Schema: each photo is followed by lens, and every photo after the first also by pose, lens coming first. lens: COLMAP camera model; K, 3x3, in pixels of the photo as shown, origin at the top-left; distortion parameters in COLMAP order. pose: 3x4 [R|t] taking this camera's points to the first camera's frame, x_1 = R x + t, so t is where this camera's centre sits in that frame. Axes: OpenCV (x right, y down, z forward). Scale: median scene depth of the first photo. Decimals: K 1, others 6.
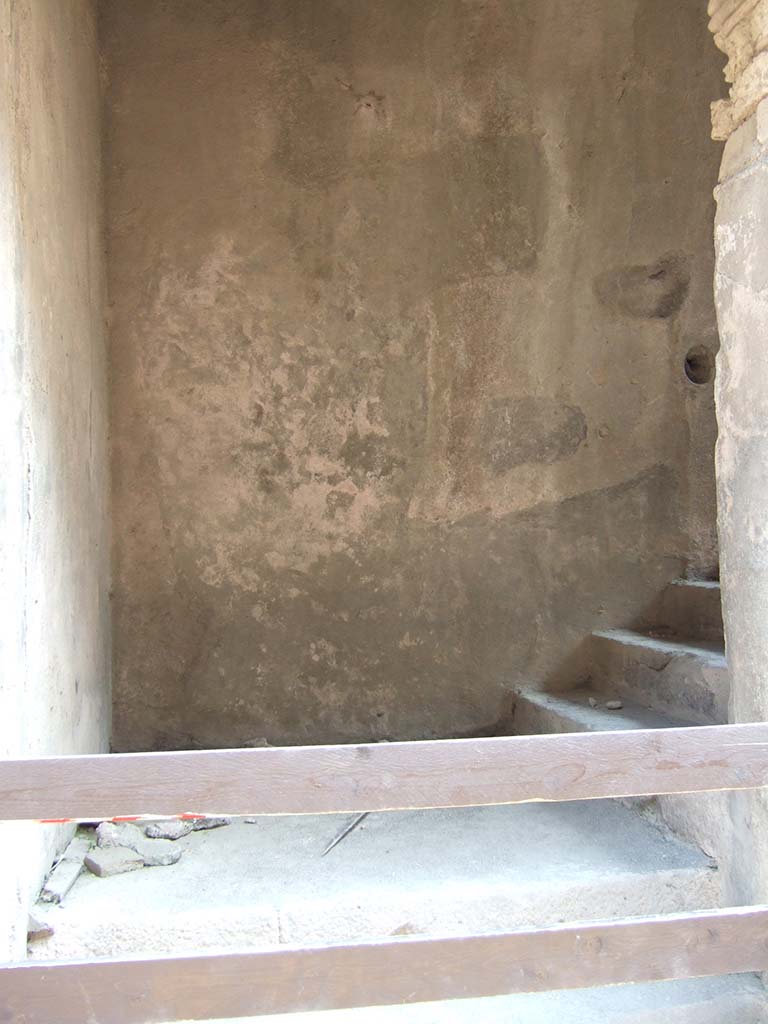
lens RADIAL K [[1100.4, 0, 382.9], [0, 1100.4, 511.7], [0, 0, 1]] dist [-0.050193, 0.000000]
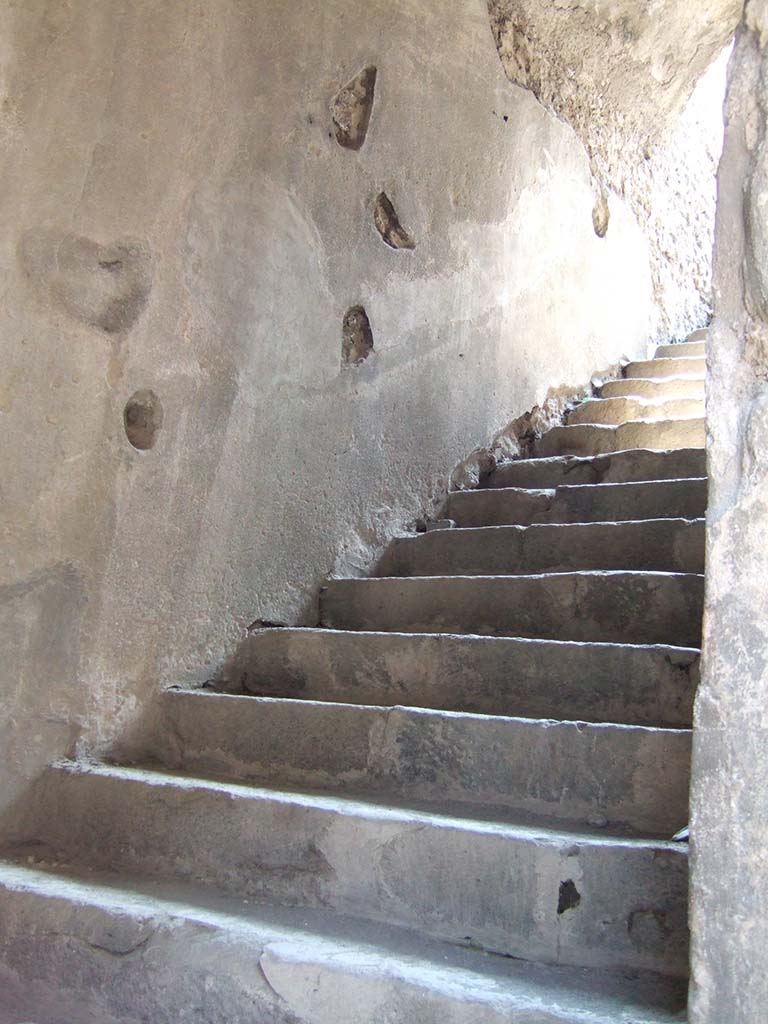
lens RADIAL K [[1100.4, 0, 385.4], [0, 1100.4, 500.9], [0, 0, 1]] dist [-0.050193, 0.000000]
pose [[0.683234, 0.200220, 0.702213, -0.054938], [-0.100812, 0.978328, -0.180861, 0.013827], [-0.723207, 0.052779, 0.688612, 0.461567]]
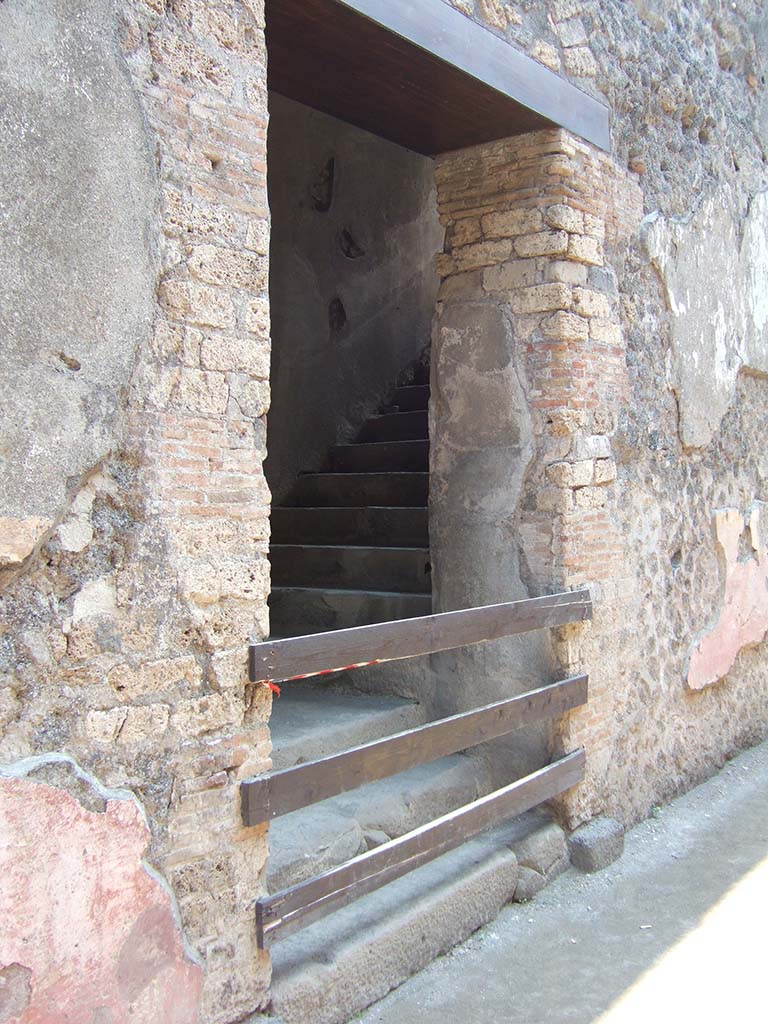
lens RADIAL K [[1100.4, 0, 385.7], [0, 1100.4, 514.2], [0, 0, 1]] dist [-0.050193, 0.000000]
pose [[0.698520, 0.007123, 0.715555, -0.565364], [-0.017078, 0.999832, 0.006718, 0.014071], [-0.715387, -0.016913, 0.698524, -0.088809]]
